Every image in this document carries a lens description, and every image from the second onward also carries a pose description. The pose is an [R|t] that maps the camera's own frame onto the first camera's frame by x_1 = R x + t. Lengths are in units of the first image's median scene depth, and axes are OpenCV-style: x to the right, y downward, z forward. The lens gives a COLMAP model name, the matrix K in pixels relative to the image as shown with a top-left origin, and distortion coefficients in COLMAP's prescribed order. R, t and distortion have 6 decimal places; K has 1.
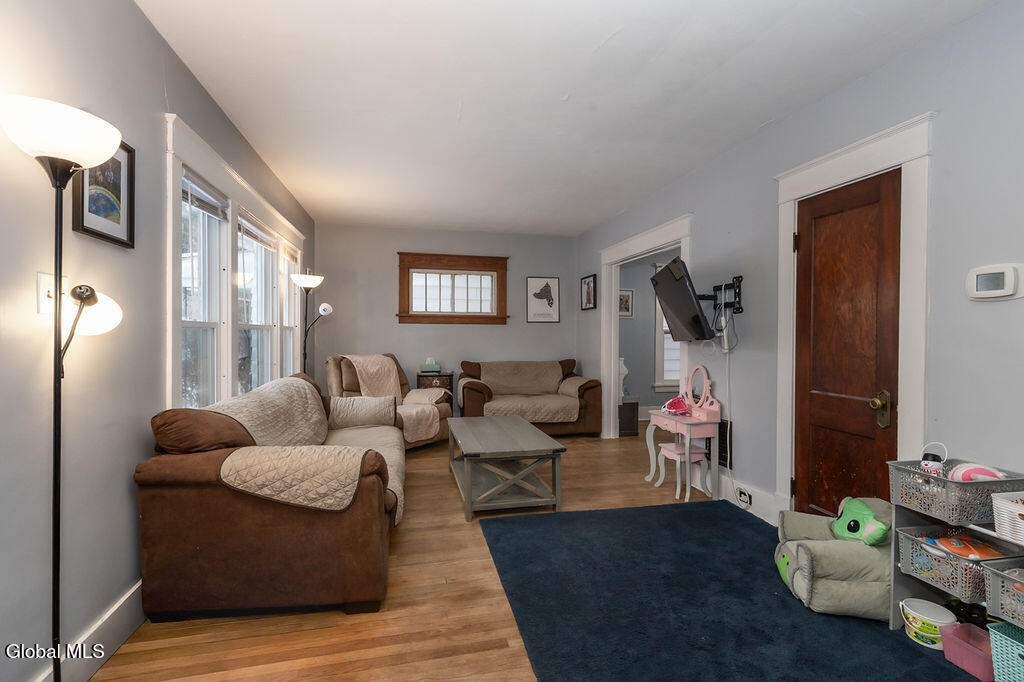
lens RADIAL K [[467.5, 0, 512.0], [0, 467.5, 341.0], [0, 0, 1]] dist [0.017621, 0.000005]
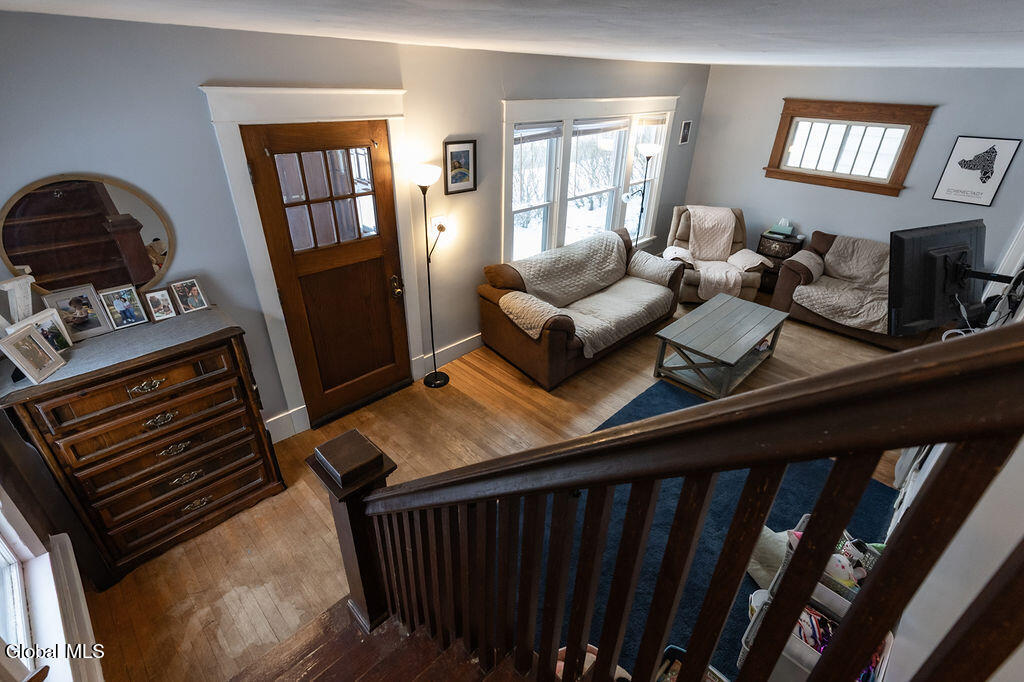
lens RADIAL K [[466.6, 0, 514.2], [0, 466.6, 325.7], [0, 0, 1]] dist [-0.000707, -0.000263]
pose [[0.527053, 0.401663, -0.748920, 0.571510], [-0.029603, 0.889399, 0.456172, -0.320231], [0.849317, -0.218256, 0.480651, 0.004621]]
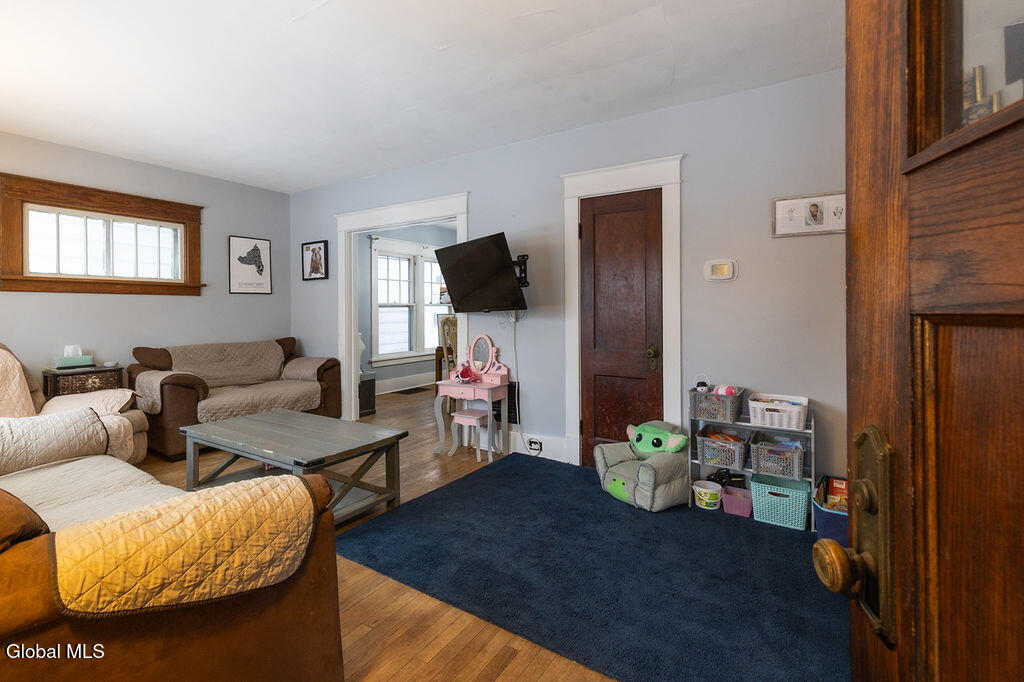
lens RADIAL K [[476.3, 0, 499.4], [0, 476.3, 310.6], [0, 0, 1]] dist [0.015114, -0.000282]
pose [[0.723320, -0.009538, 0.690448, -0.341225], [0.018651, 0.999810, -0.005727, 0.003963], [-0.690262, 0.017020, 0.723360, 0.185654]]
